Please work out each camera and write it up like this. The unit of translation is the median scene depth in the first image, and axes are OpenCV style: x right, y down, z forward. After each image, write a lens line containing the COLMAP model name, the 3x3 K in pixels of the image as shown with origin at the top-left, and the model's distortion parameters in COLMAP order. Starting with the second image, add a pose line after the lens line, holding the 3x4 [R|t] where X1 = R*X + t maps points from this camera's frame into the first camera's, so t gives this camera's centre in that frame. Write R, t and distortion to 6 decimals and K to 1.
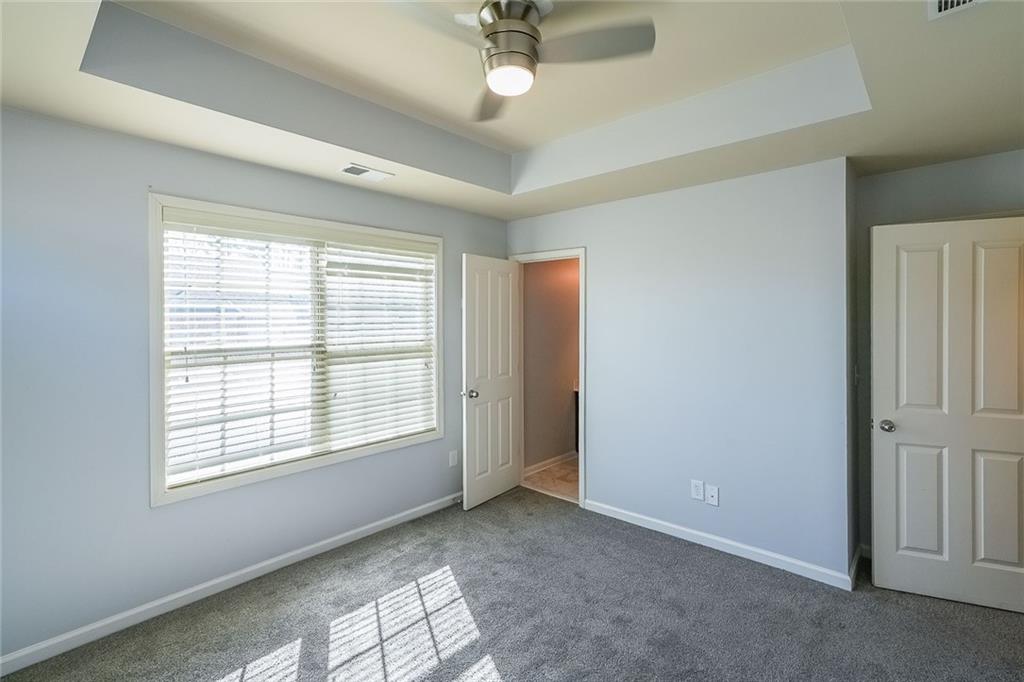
lens RADIAL K [[468.3, 0, 521.7], [0, 468.3, 320.4], [0, 0, 1]] dist [-0.002599, 0.000997]
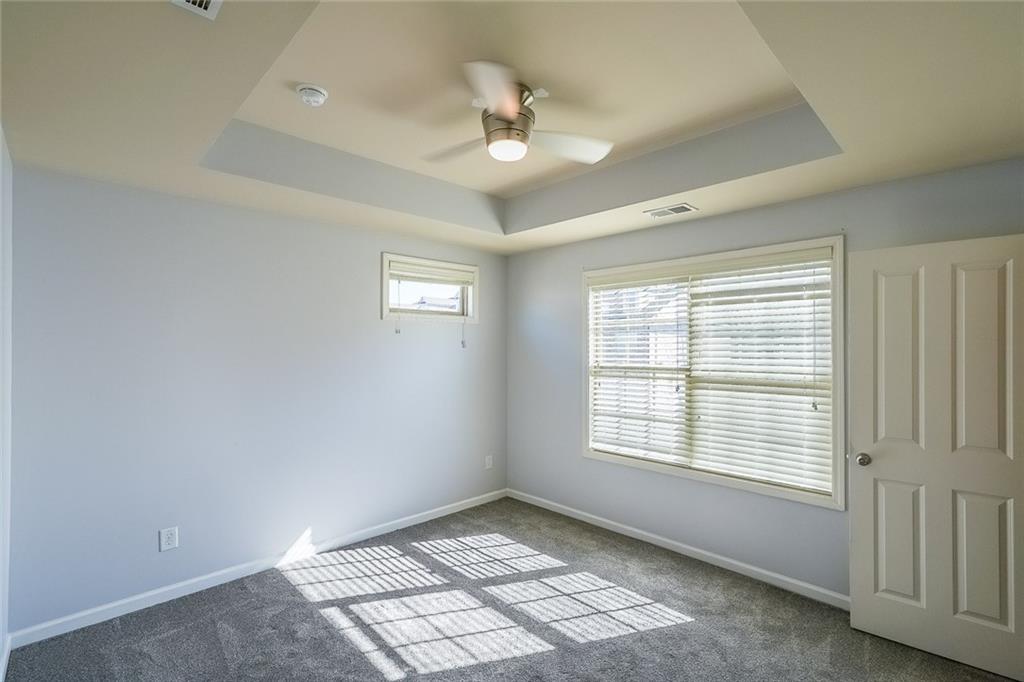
lens RADIAL K [[468.3, 0, 512.6], [0, 468.3, 342.2], [0, 0, 1]] dist [-0.002599, 0.000997]
pose [[-0.067443, 0.002695, -0.997720, 0.714722], [0.002939, 0.999993, 0.002503, -0.016615], [0.997719, -0.002763, -0.067450, 0.659806]]
